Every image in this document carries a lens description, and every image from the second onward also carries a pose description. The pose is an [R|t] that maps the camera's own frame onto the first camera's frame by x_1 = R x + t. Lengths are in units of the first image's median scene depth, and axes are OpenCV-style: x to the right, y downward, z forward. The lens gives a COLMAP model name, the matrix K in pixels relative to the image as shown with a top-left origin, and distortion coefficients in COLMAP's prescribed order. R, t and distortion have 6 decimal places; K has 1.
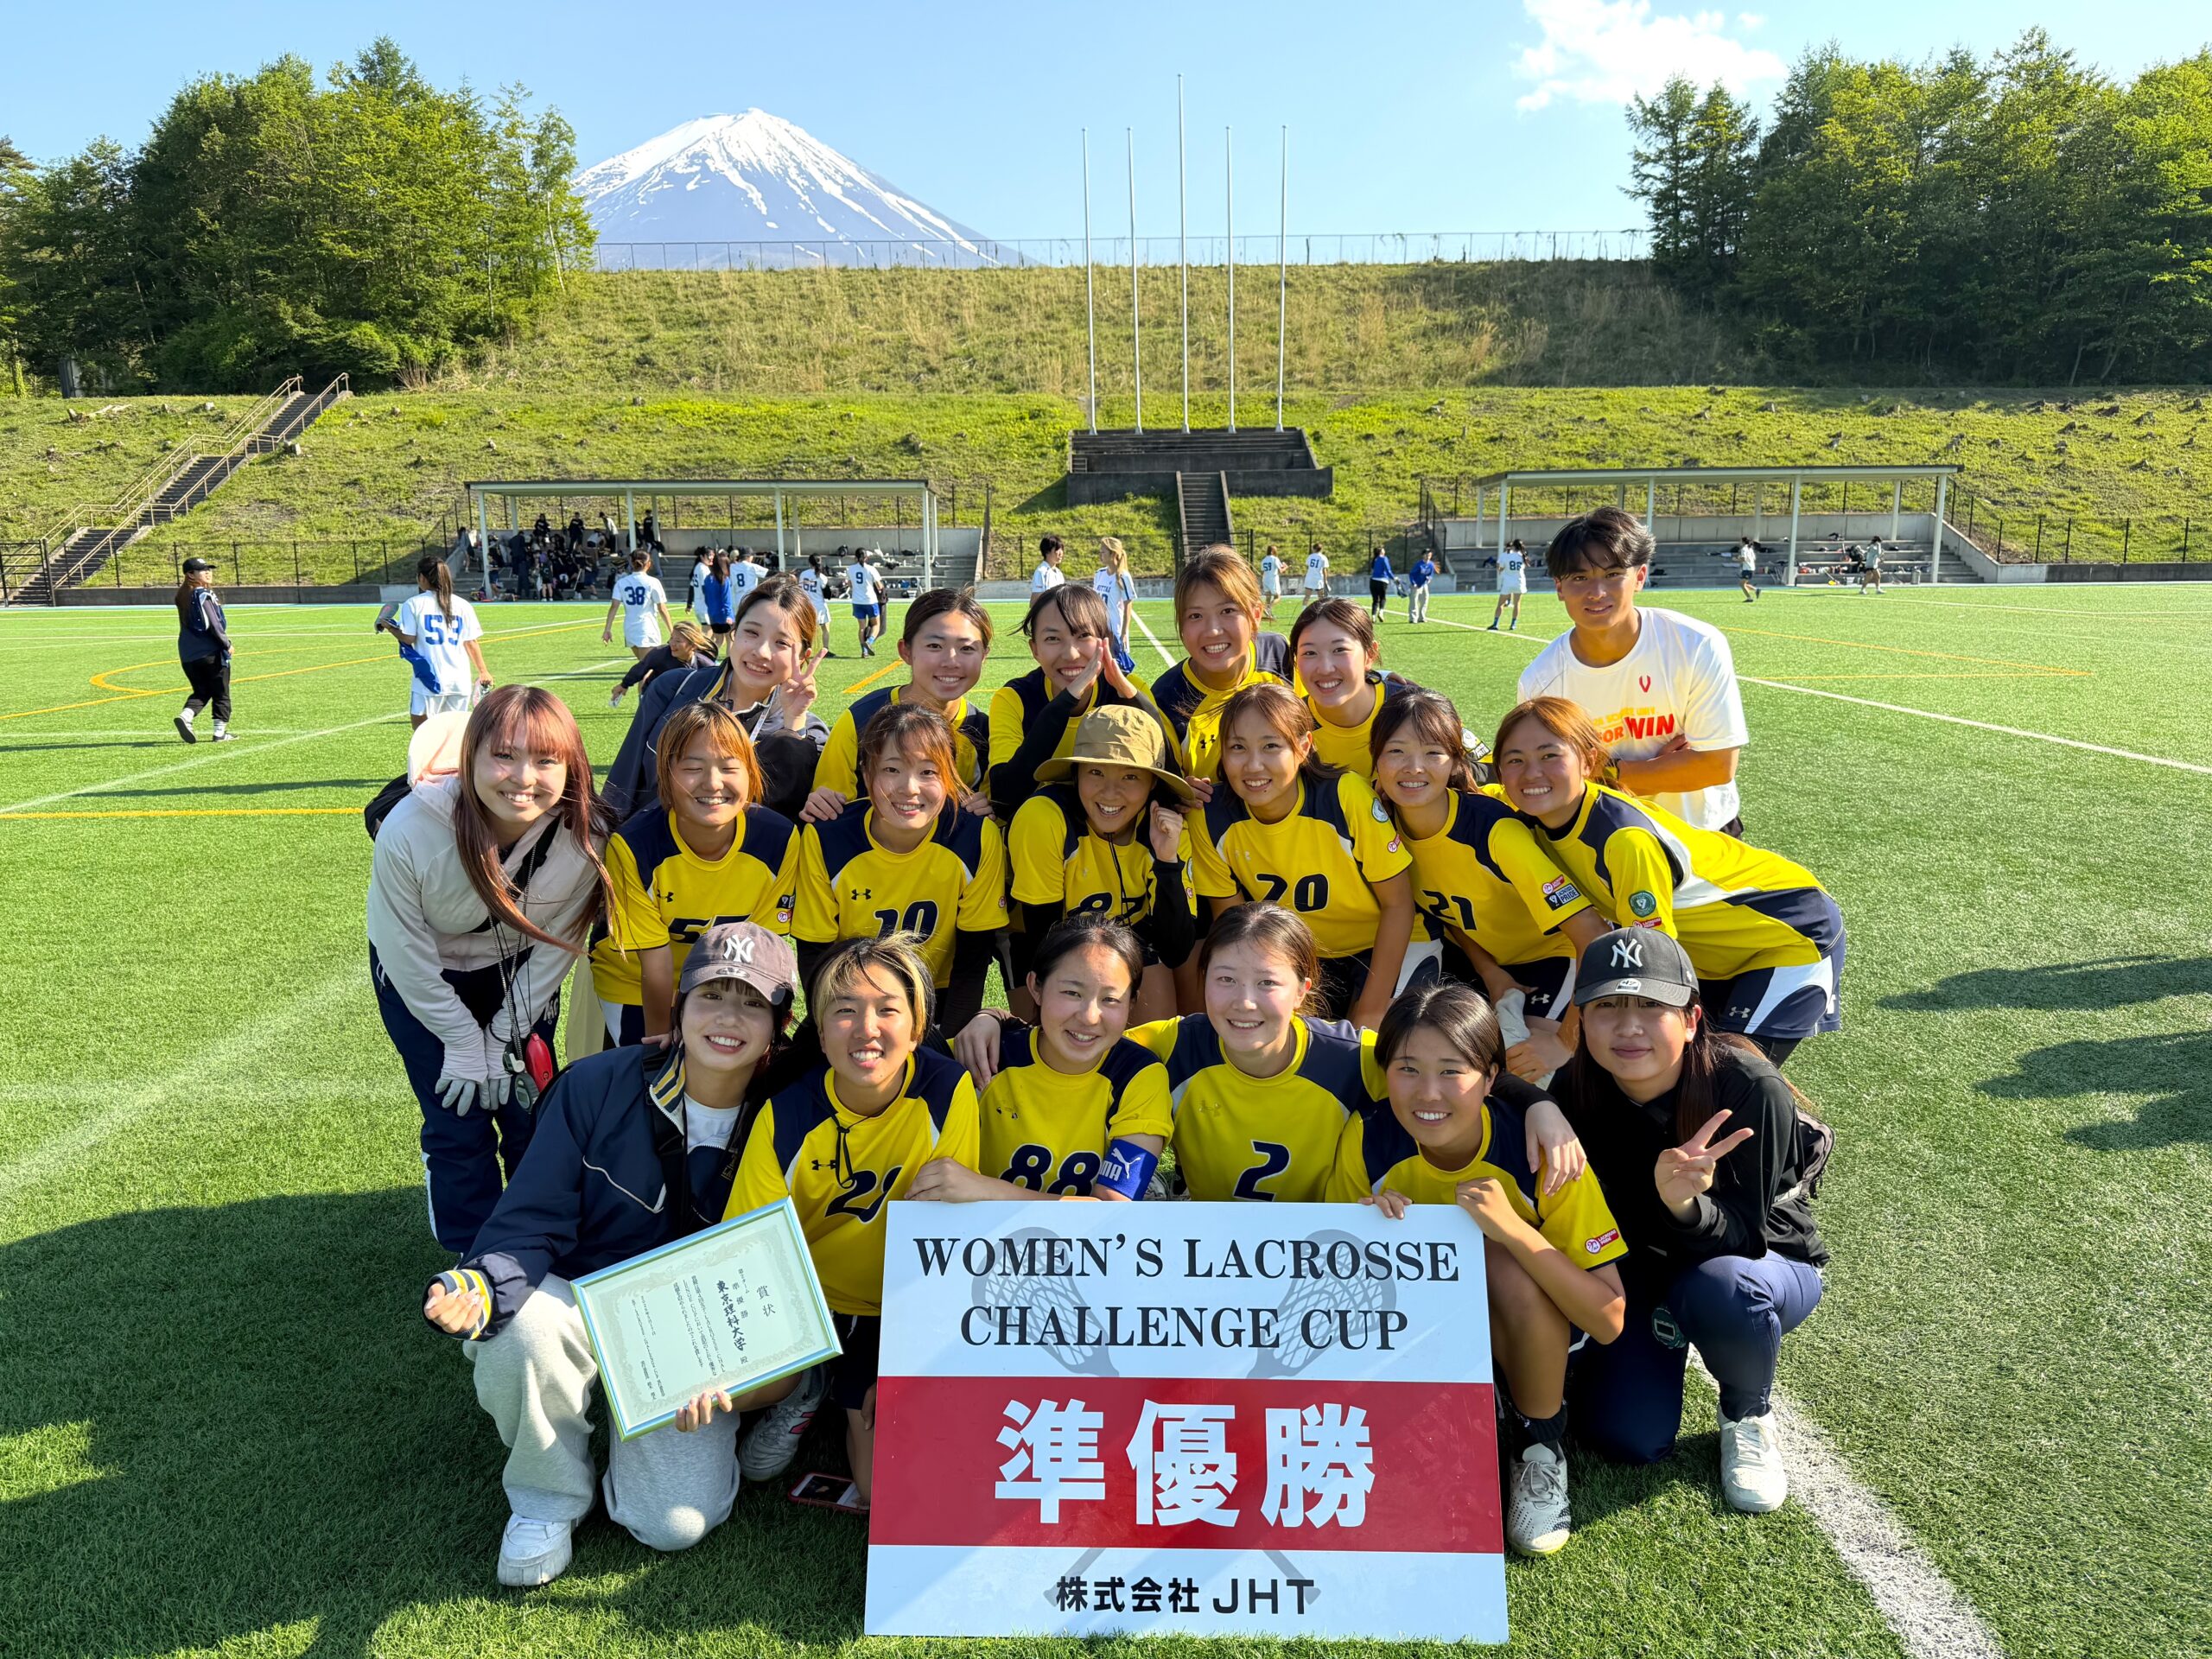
lens RADIAL K [[1548.8, 0, 1101.0], [0, 1548.8, 835.7], [0, 0, 1]] dist [0.078832, -0.123407]
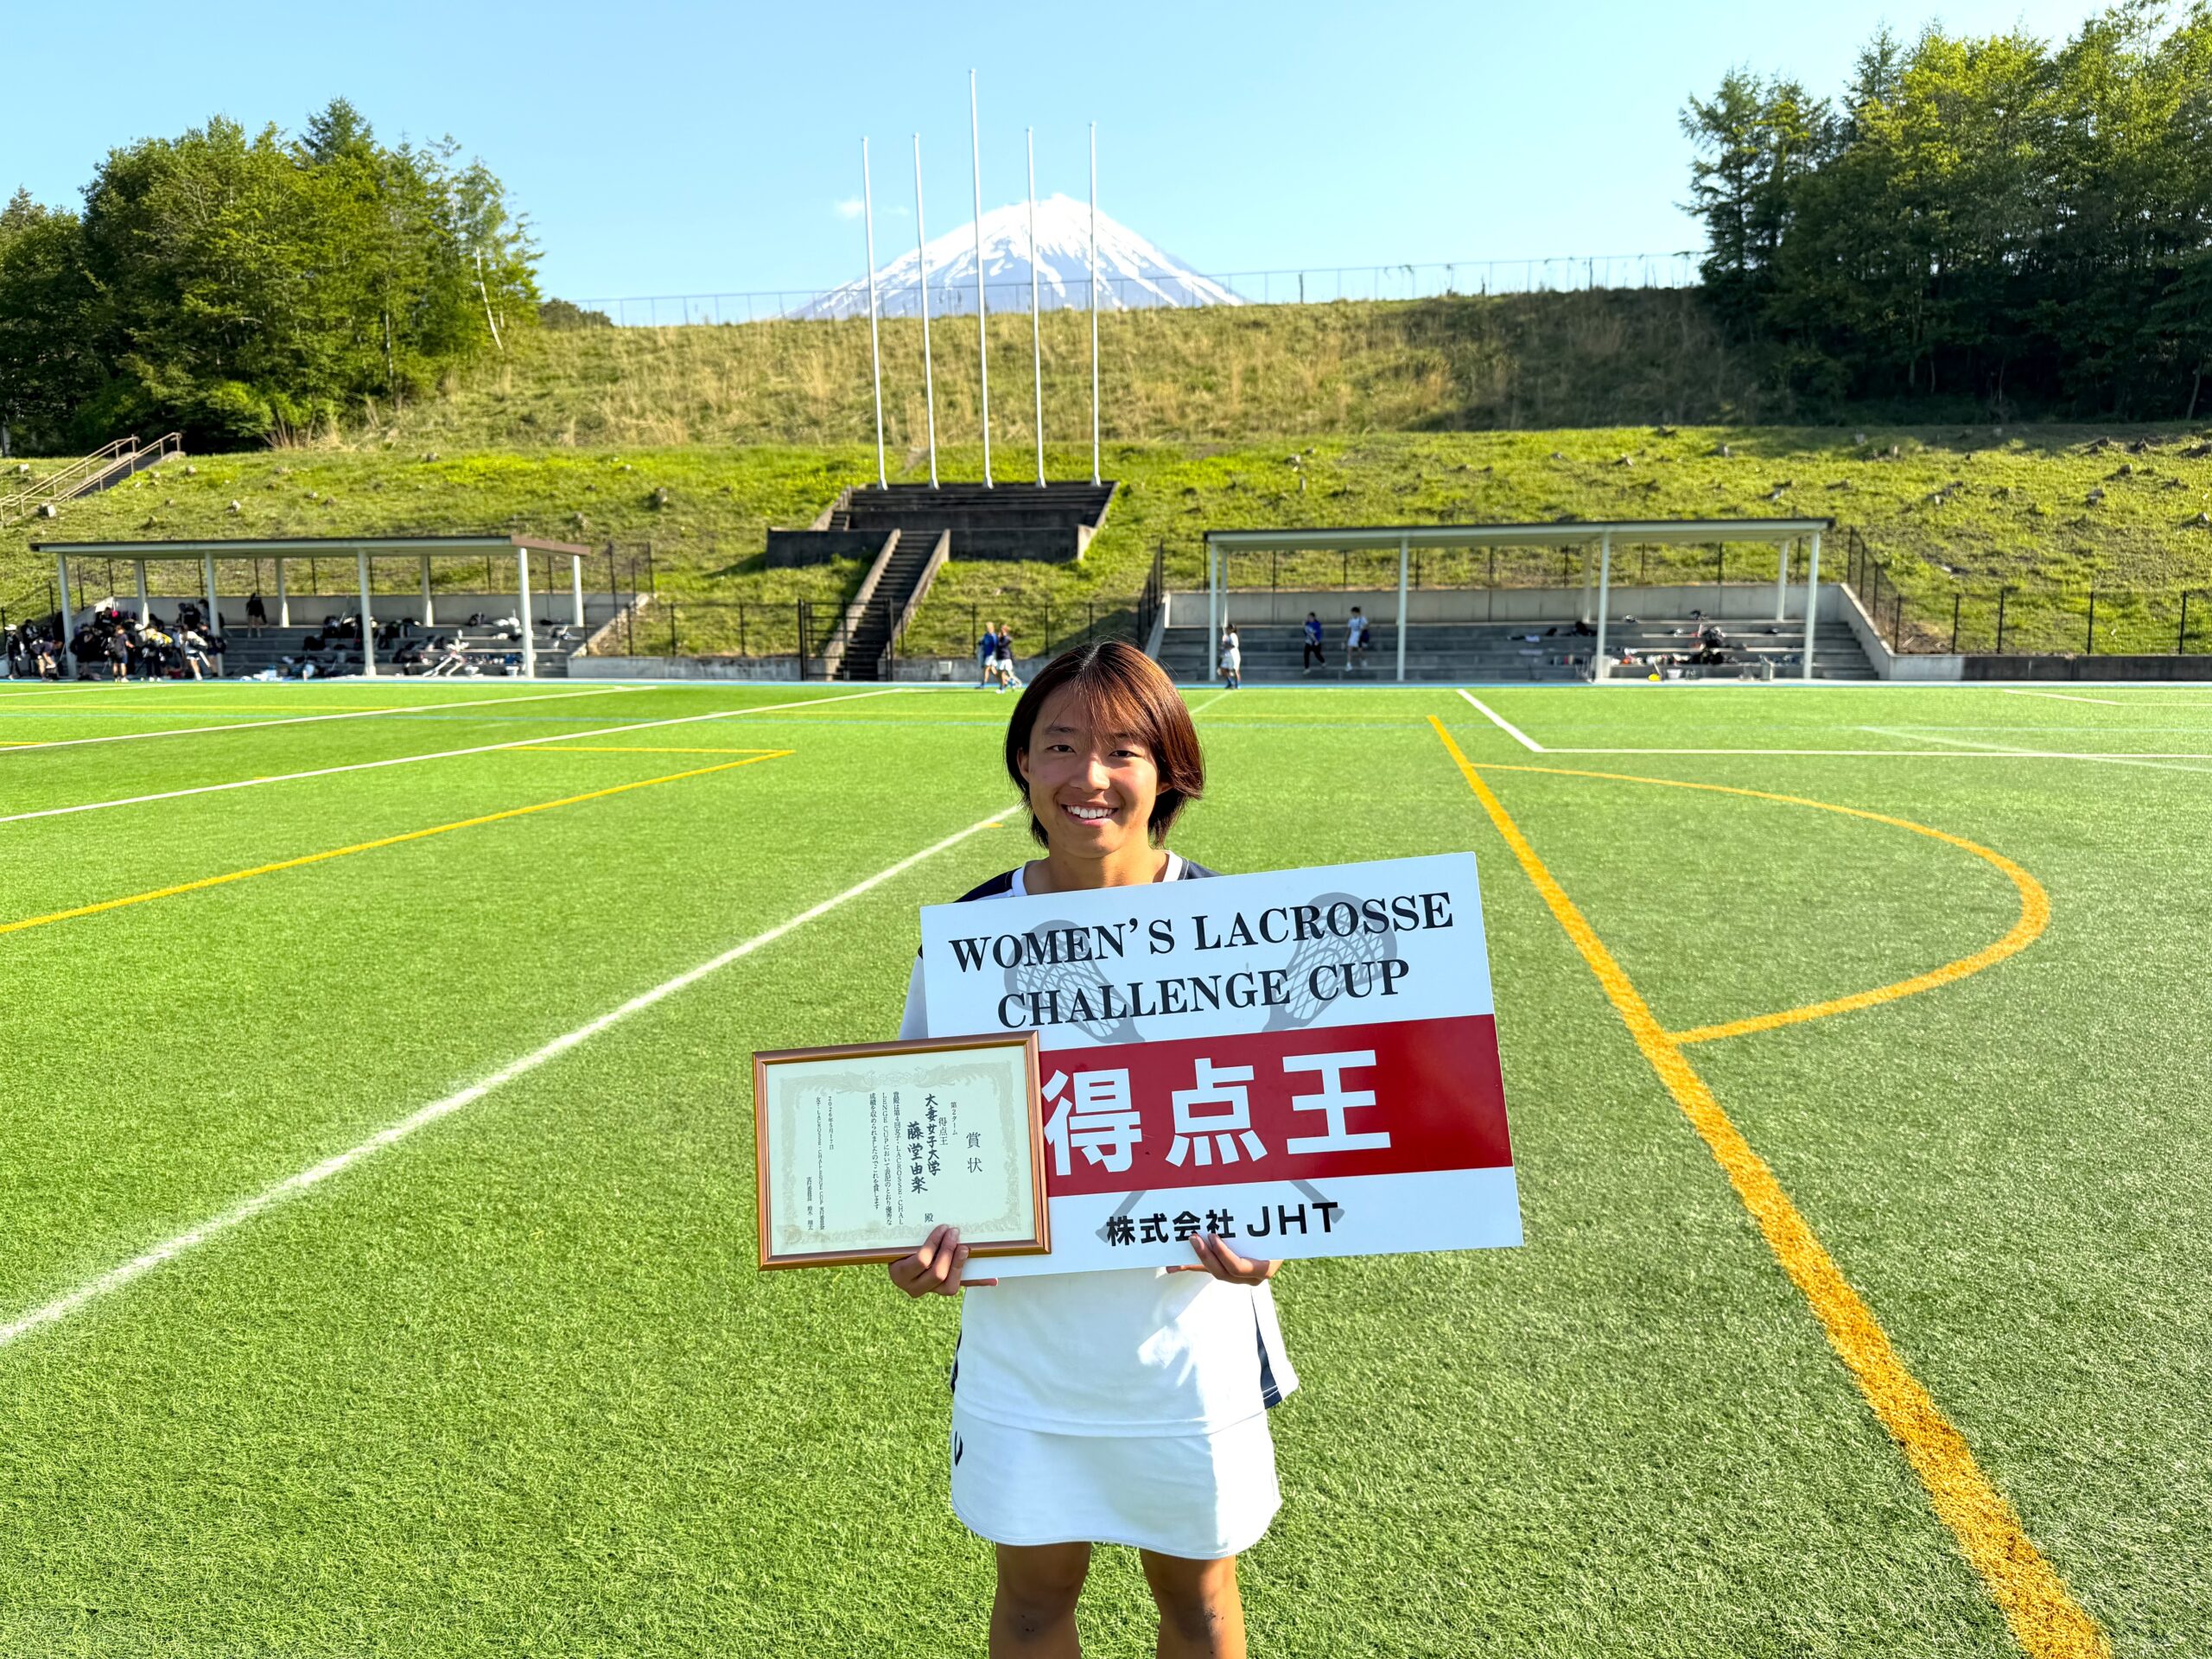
lens RADIAL K [[1557.9, 0, 1110.5], [0, 1557.9, 834.3], [0, 0, 1]] dist [0.066006, -0.099005]
pose [[0.984810, 0.030786, -0.170887, 0.256556], [-0.038372, 0.998411, -0.041270, -0.035155], [0.169345, 0.047200, 0.984426, 0.171530]]
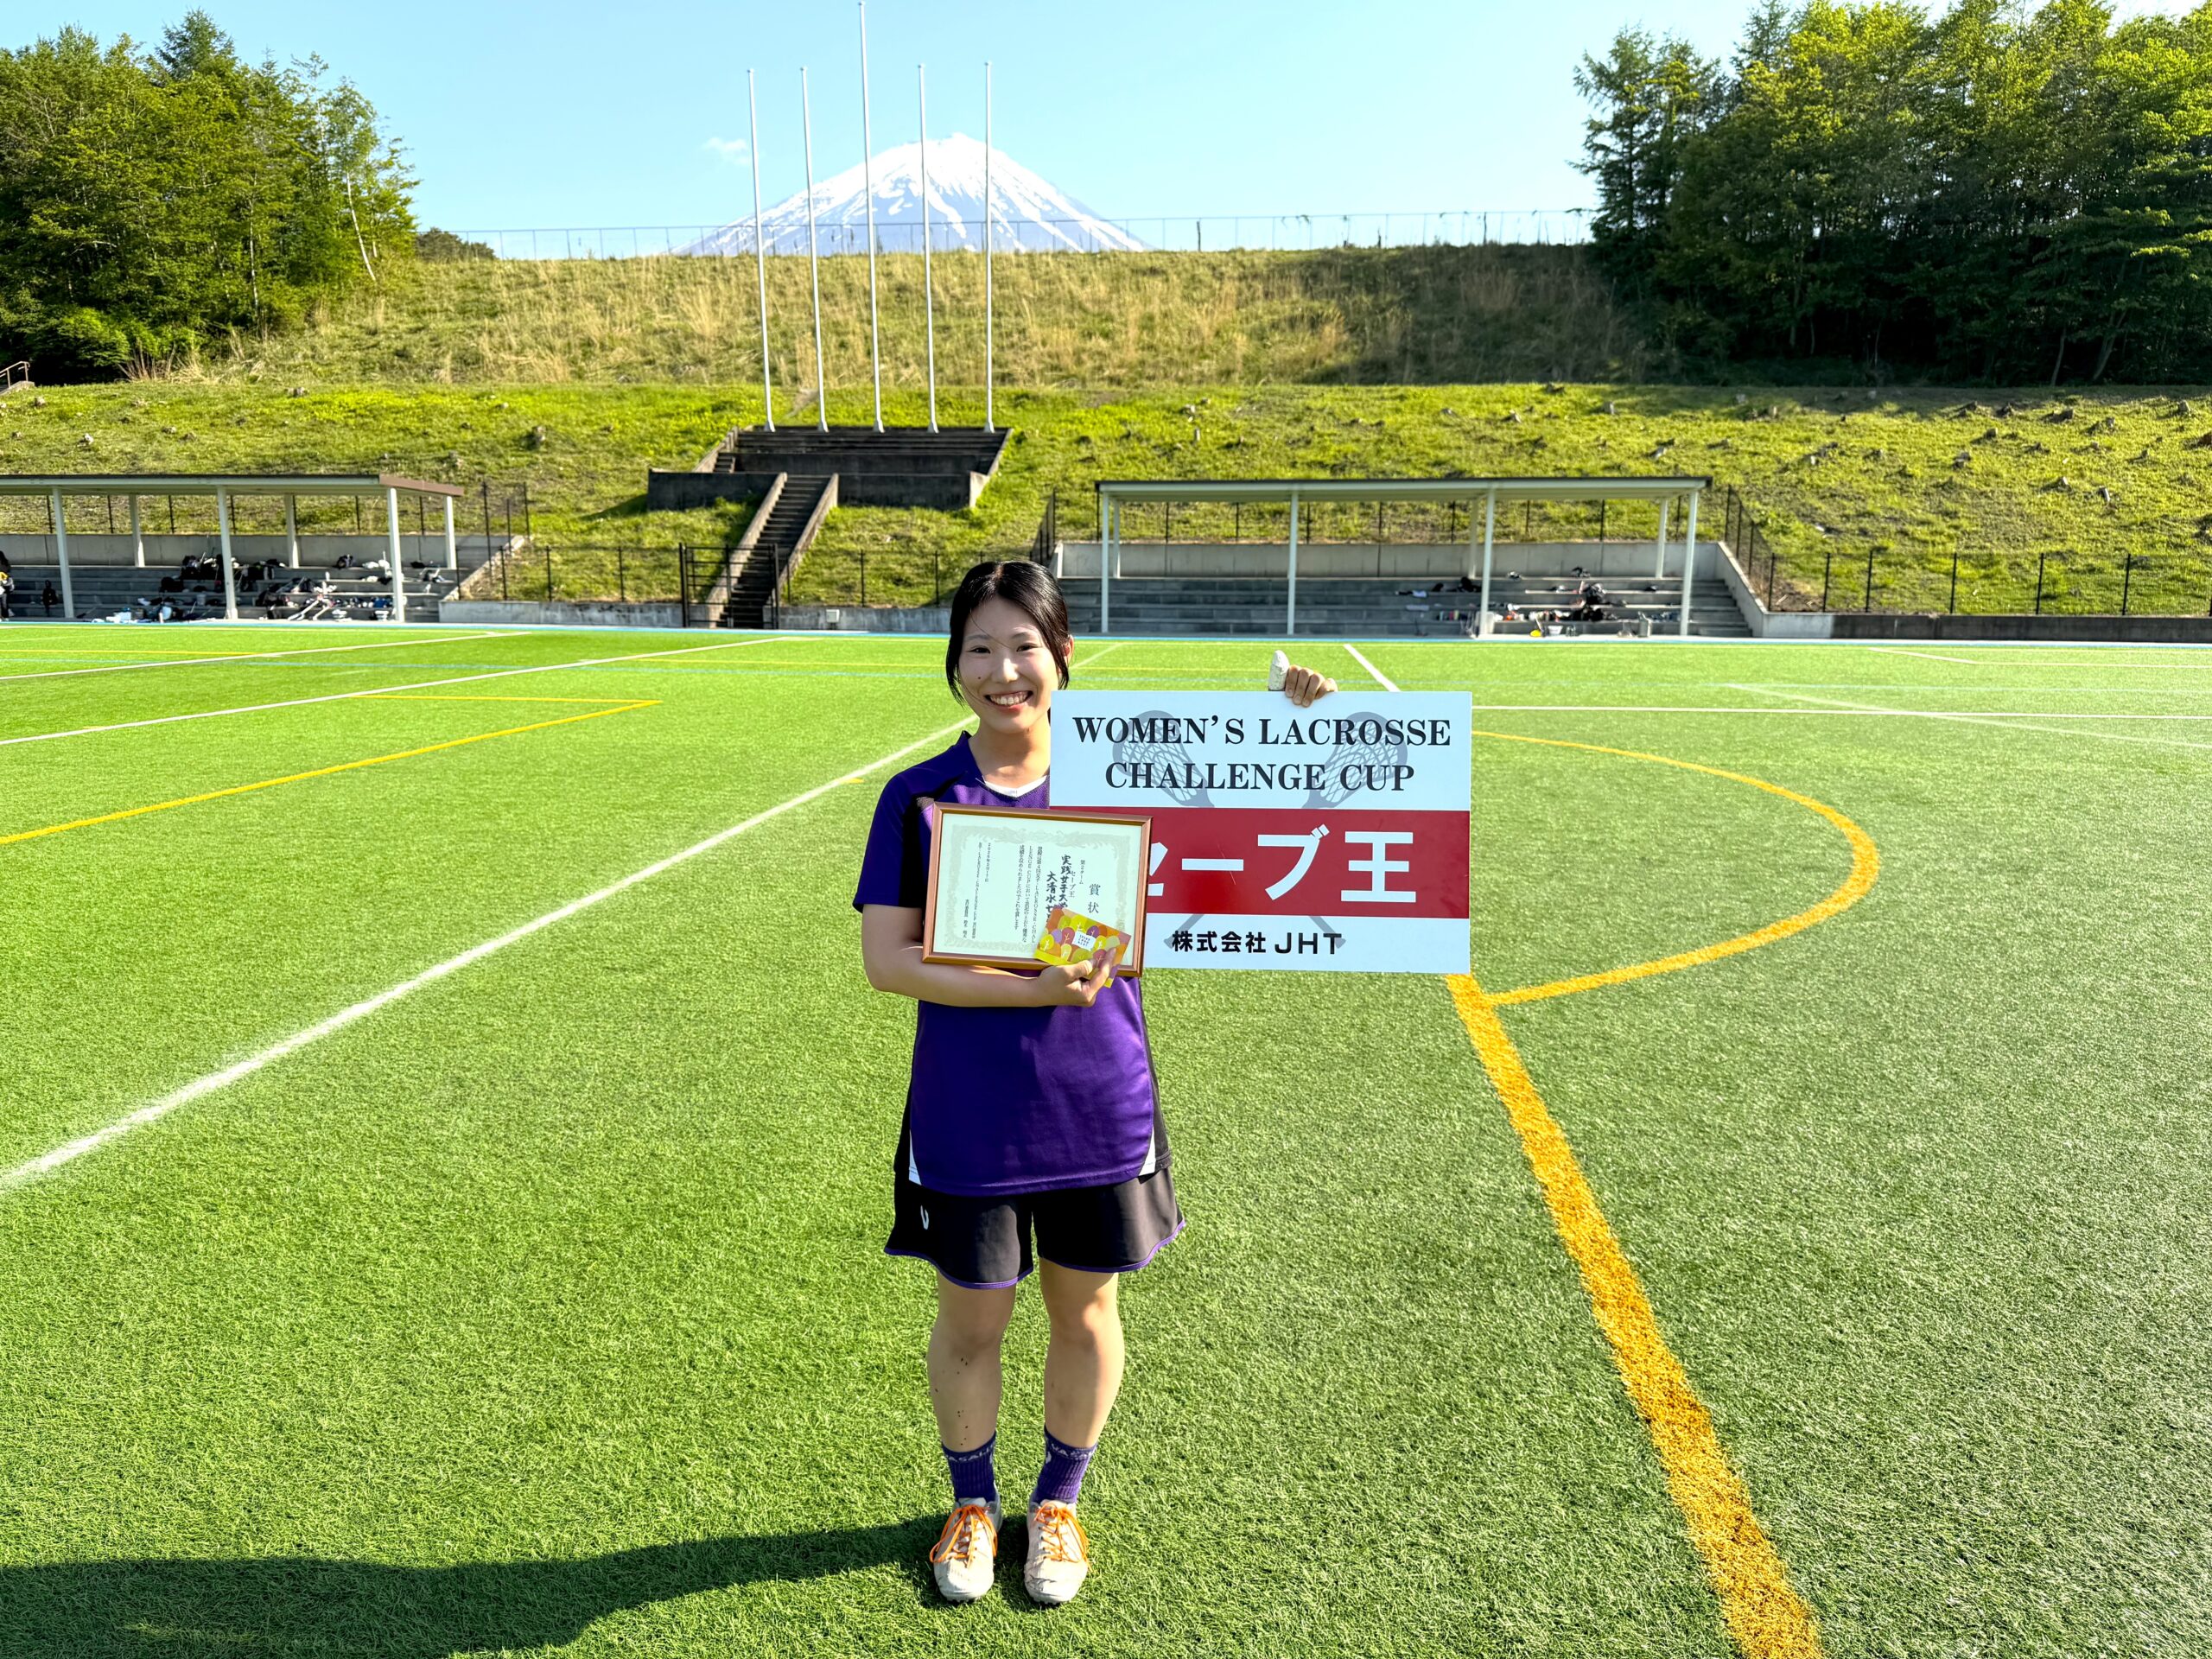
lens RADIAL K [[1565.2, 0, 1106.0], [0, 1565.2, 829.5], [0, 0, 1]] dist [0.029972, -0.042583]
pose [[0.993202, 0.036920, -0.110397, 0.260391], [-0.038799, 0.999136, -0.014922, -0.035980], [0.109751, 0.019103, 0.993776, 0.173843]]
